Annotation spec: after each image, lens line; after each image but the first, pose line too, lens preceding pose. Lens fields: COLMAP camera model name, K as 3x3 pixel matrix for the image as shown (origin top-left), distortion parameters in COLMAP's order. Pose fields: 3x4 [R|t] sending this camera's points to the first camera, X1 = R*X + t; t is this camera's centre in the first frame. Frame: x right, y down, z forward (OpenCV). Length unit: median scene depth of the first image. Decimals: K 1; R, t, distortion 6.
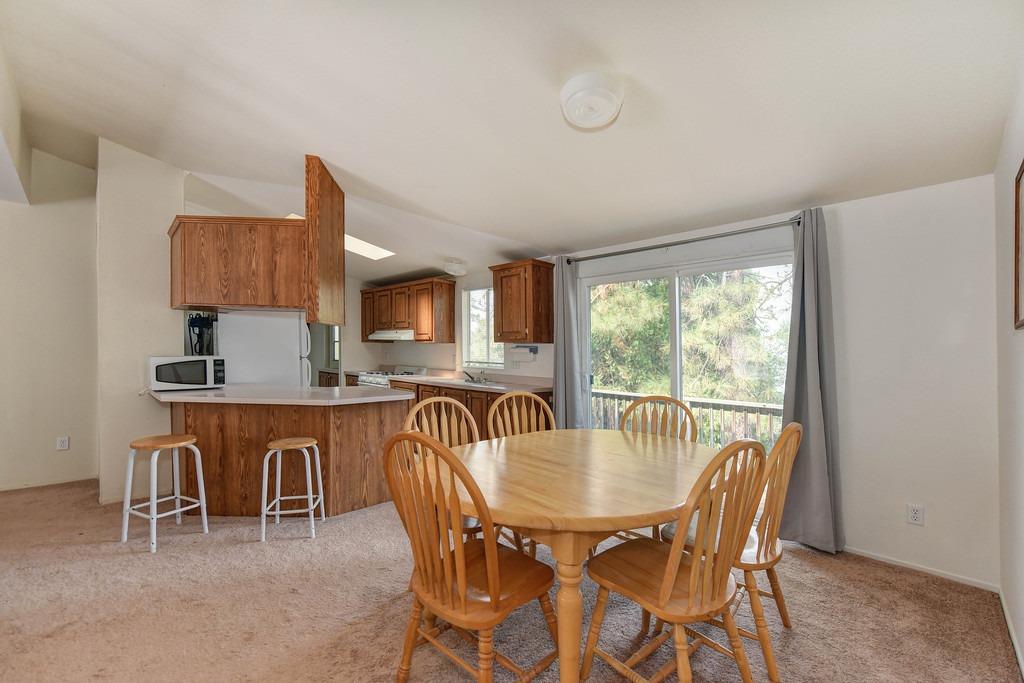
lens RADIAL K [[417.7, 0, 504.5], [0, 417.7, 350.3], [0, 0, 1]] dist [-0.007636, 0.000004]
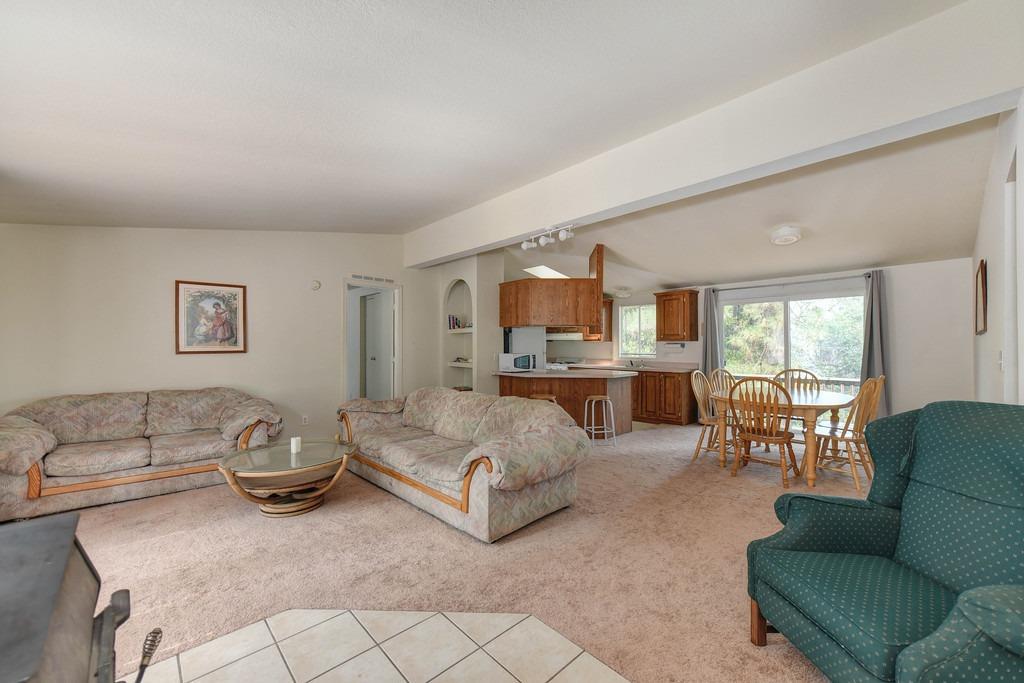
lens RADIAL K [[400.7, 0, 516.7], [0, 400.7, 342.9], [0, 0, 1]] dist [0.007647, 0.001527]
pose [[0.999571, -0.022644, -0.018590, -0.552023], [0.022568, 0.999736, -0.004298, -0.017978], [0.018683, 0.003876, 0.999818, -0.551862]]
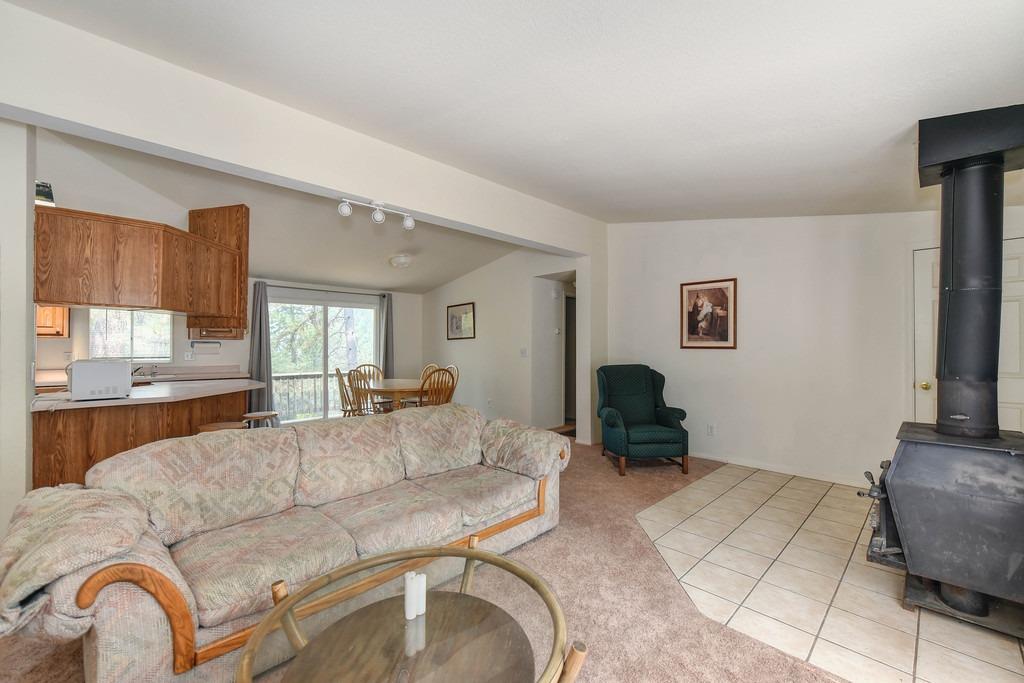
lens RADIAL K [[417.7, 0, 518.3], [0, 417.7, 340.4], [0, 0, 1]] dist [-0.007636, 0.000004]
pose [[-0.010449, -0.009966, 0.999896, -1.253974], [-0.004483, 0.999941, 0.009919, -0.031871], [-0.999935, -0.004379, -0.010493, 0.084522]]
